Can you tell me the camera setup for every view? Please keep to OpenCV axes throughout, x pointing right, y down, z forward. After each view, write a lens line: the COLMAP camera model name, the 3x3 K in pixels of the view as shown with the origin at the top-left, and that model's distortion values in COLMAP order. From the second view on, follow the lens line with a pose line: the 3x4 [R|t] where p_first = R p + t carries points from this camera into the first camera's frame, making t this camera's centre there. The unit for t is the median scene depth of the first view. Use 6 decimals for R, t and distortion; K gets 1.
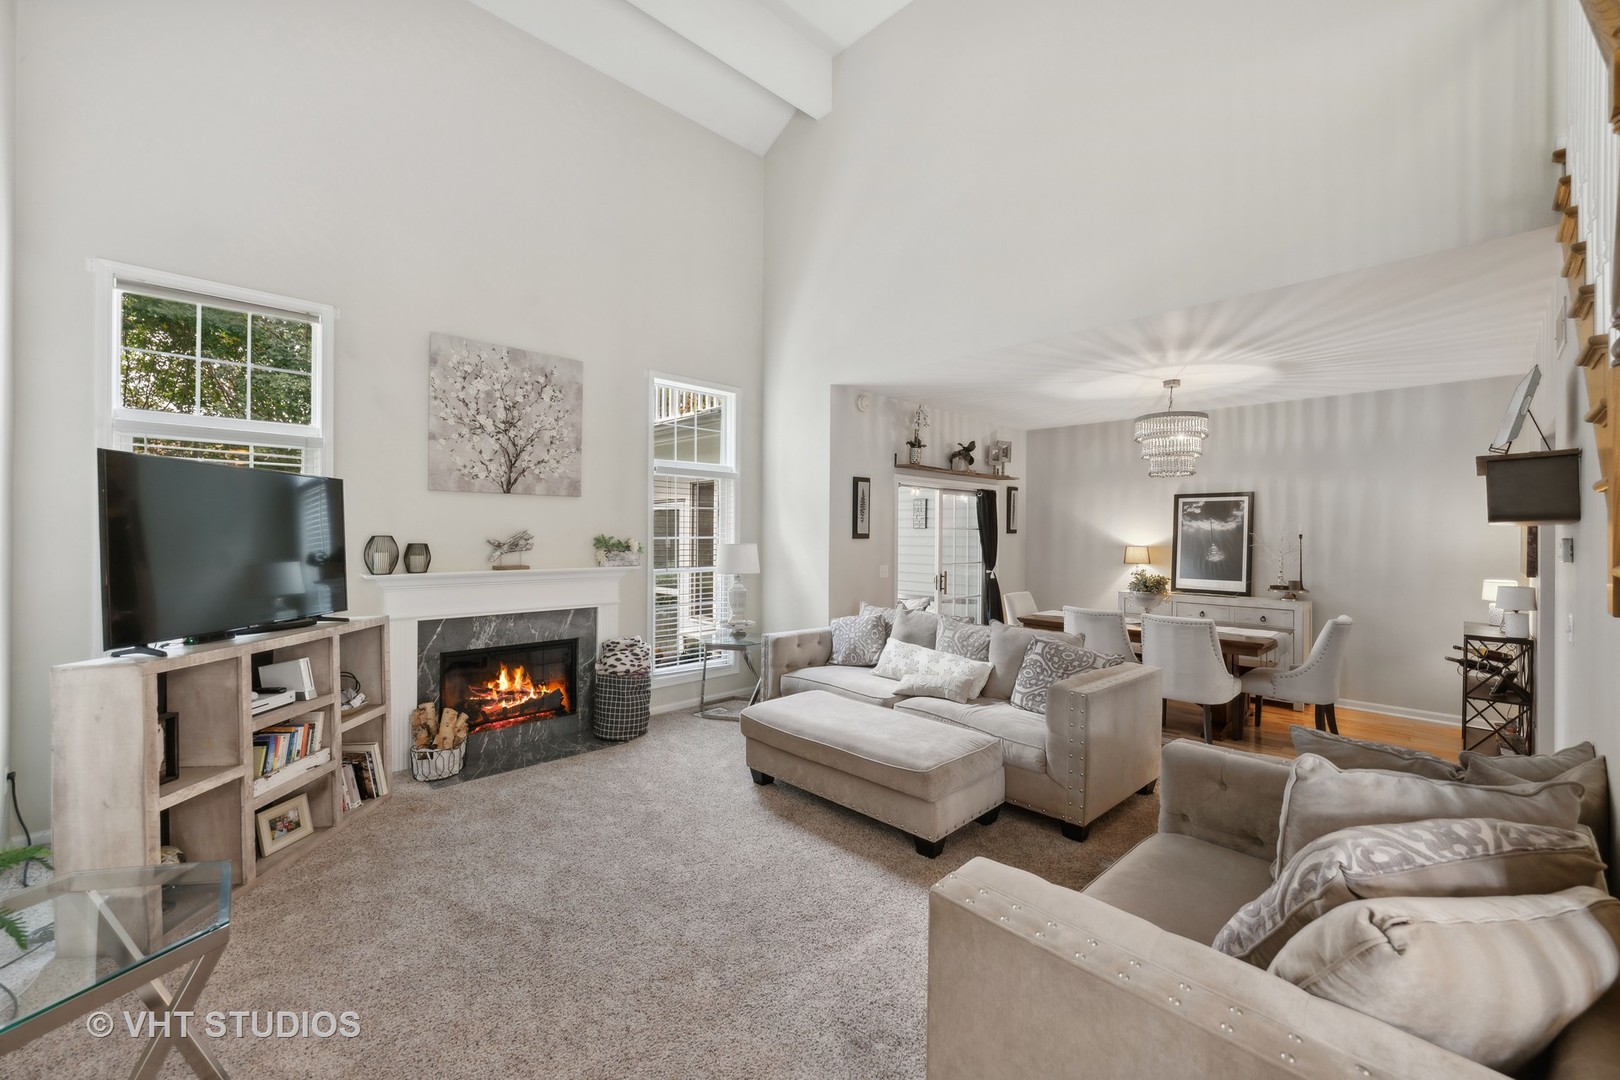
lens RADIAL K [[637.2, 0, 810.0], [0, 637.2, 540.0], [0, 0, 1]] dist [0.000057, 0.000012]
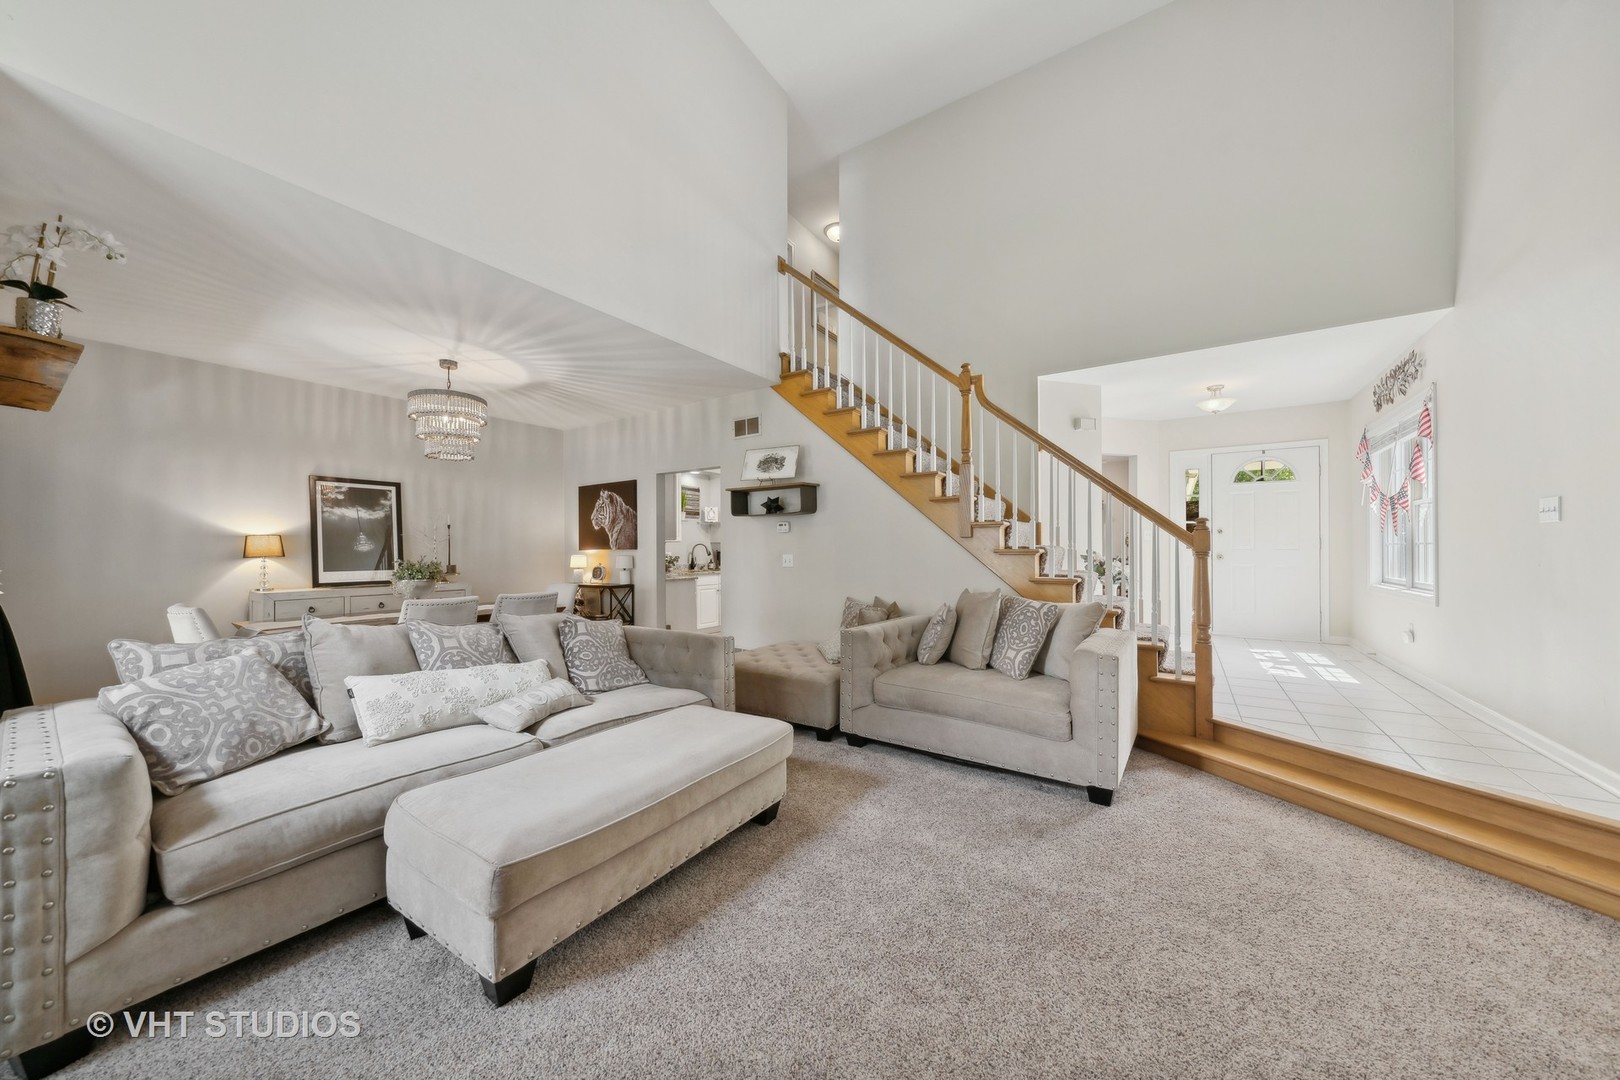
lens RADIAL K [[553.8, 0, 810.0], [0, 553.8, 540.0], [0, 0, 1]] dist [0.000083, 0.000005]
pose [[-0.196273, 0.006090, 0.980530, -0.315084], [0.013440, 0.999903, -0.003520, 0.029236], [-0.980457, 0.012488, -0.196336, 0.514802]]
